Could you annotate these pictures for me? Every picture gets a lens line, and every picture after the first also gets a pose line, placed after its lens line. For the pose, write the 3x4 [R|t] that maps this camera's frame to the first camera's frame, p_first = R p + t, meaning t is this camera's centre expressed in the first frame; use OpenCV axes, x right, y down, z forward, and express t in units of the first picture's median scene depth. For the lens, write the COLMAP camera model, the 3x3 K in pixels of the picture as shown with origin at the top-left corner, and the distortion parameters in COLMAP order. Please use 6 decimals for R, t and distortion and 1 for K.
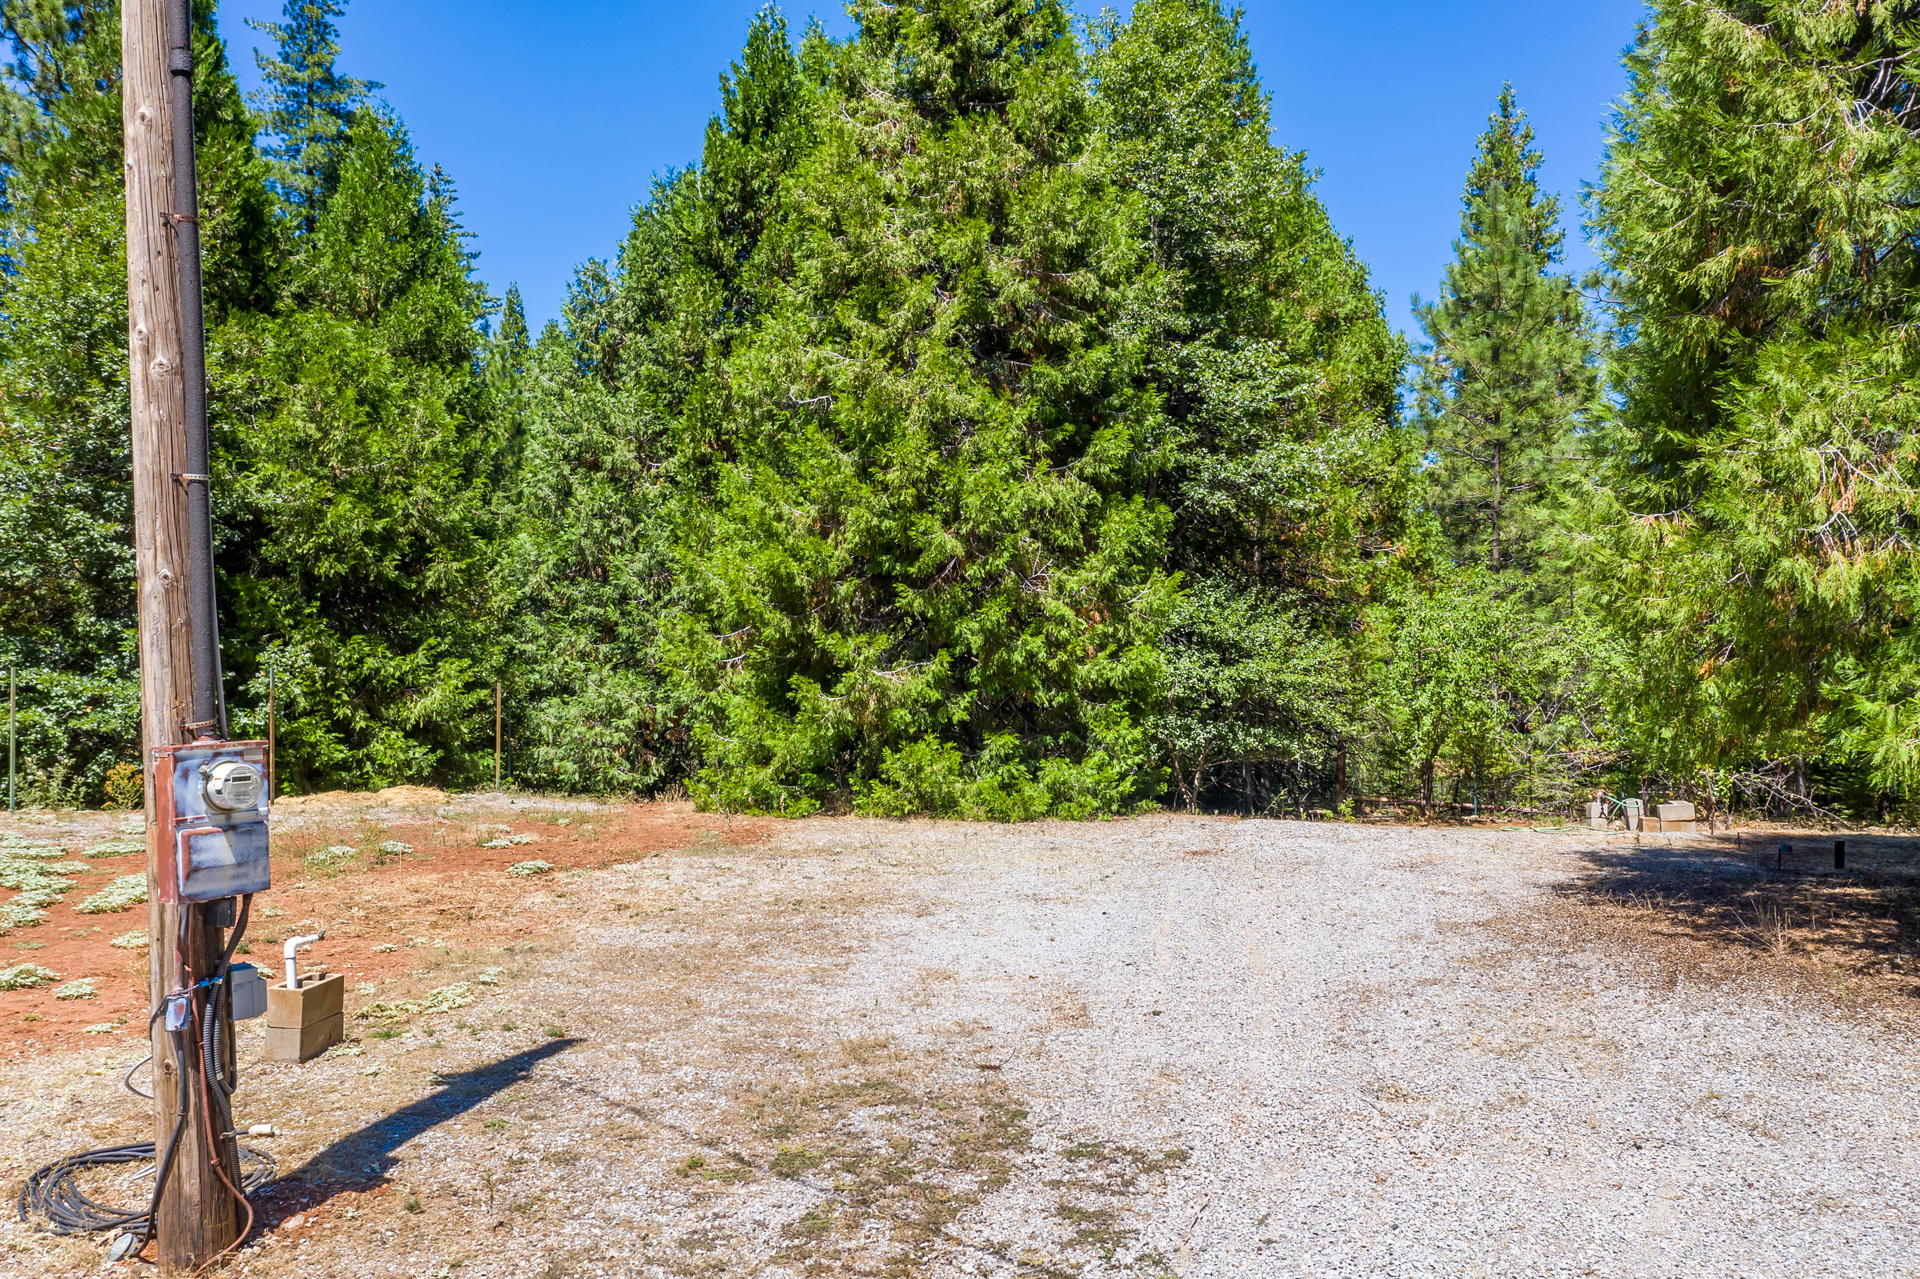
lens RADIAL K [[1468.4, 0, 954.3], [0, 1468.4, 645.6], [0, 0, 1]] dist [-0.005951, 0.001746]
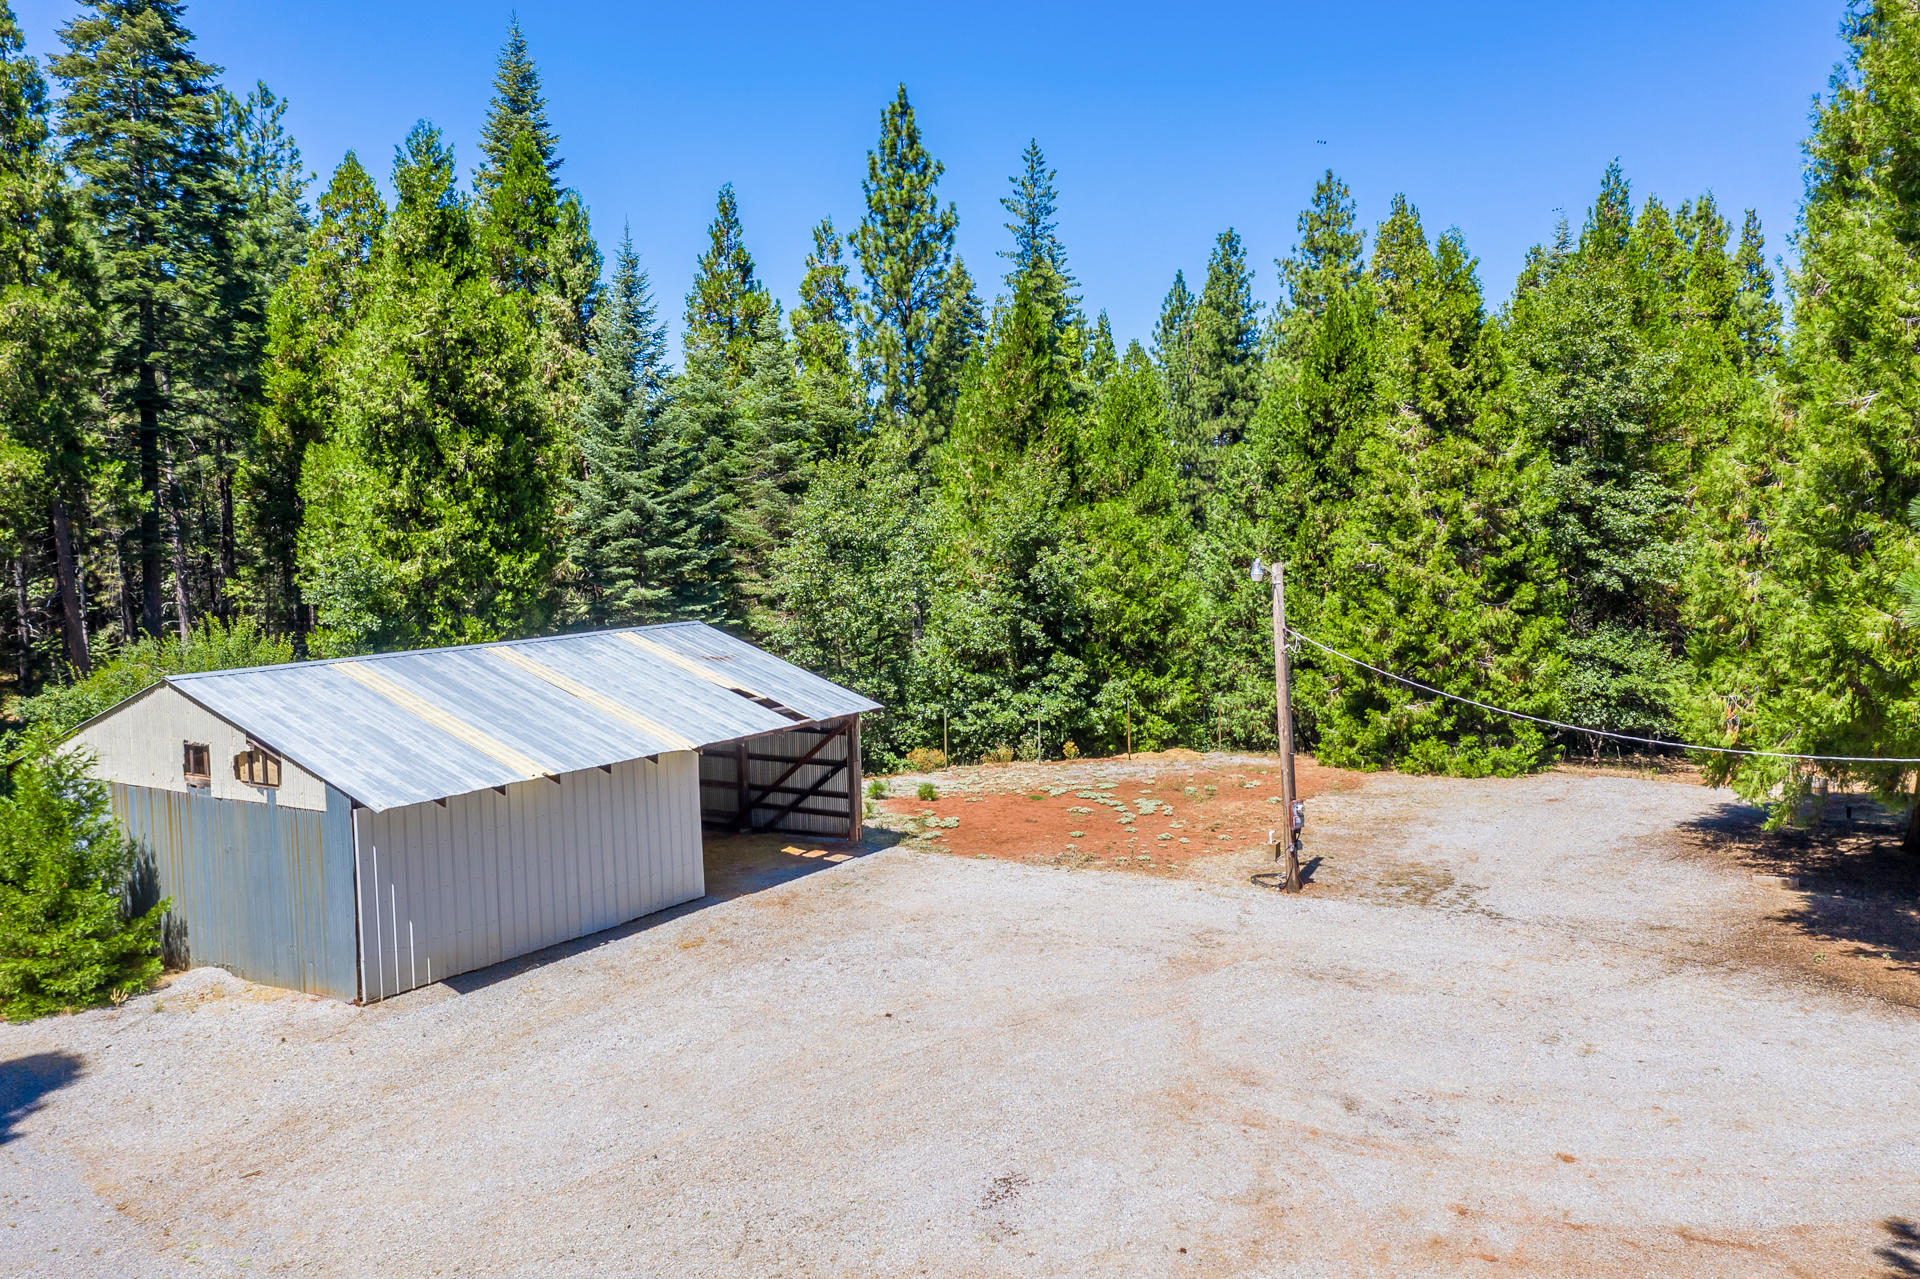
lens RADIAL K [[1468.4, 0, 954.3], [0, 1468.4, 645.6], [0, 0, 1]] dist [-0.005951, 0.001746]
pose [[0.942832, 0.002667, -0.333258, 0.037205], [0.029759, 0.995300, 0.092157, -0.281792], [0.331937, -0.096806, 0.938321, -1.201489]]
